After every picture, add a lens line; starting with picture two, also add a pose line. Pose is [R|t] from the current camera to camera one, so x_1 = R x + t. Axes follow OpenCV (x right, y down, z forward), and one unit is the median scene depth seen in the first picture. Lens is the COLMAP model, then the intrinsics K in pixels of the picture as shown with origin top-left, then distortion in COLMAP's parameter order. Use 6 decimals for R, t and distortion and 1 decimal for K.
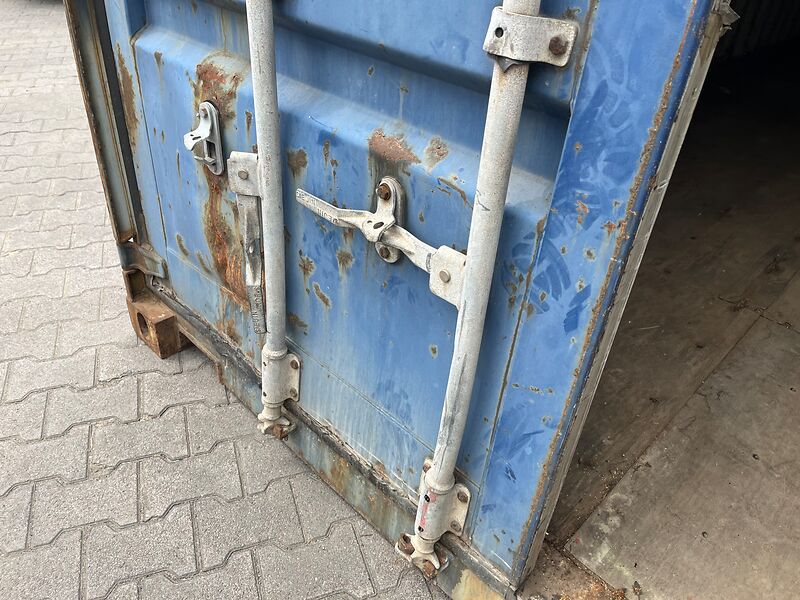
lens RADIAL K [[608.2, 0, 397.8], [0, 608.2, 299.1], [0, 0, 1]] dist [0.025717, -0.041121]
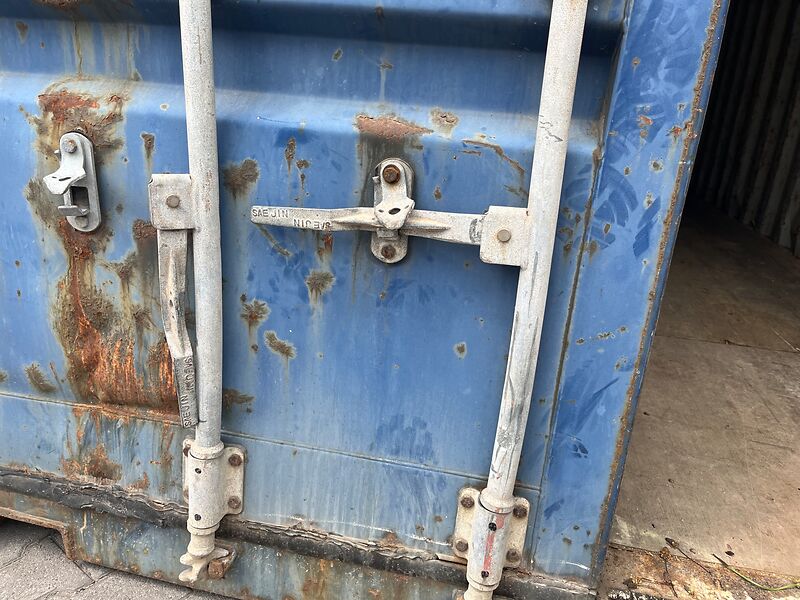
lens RADIAL K [[608.2, 0, 403.2], [0, 608.2, 299.6], [0, 0, 1]] dist [0.025717, -0.041121]
pose [[0.839376, -0.188799, 0.509708, -0.433181], [0.298641, 0.943706, -0.142241, 0.112176], [-0.454160, 0.271613, 0.848508, 0.251074]]
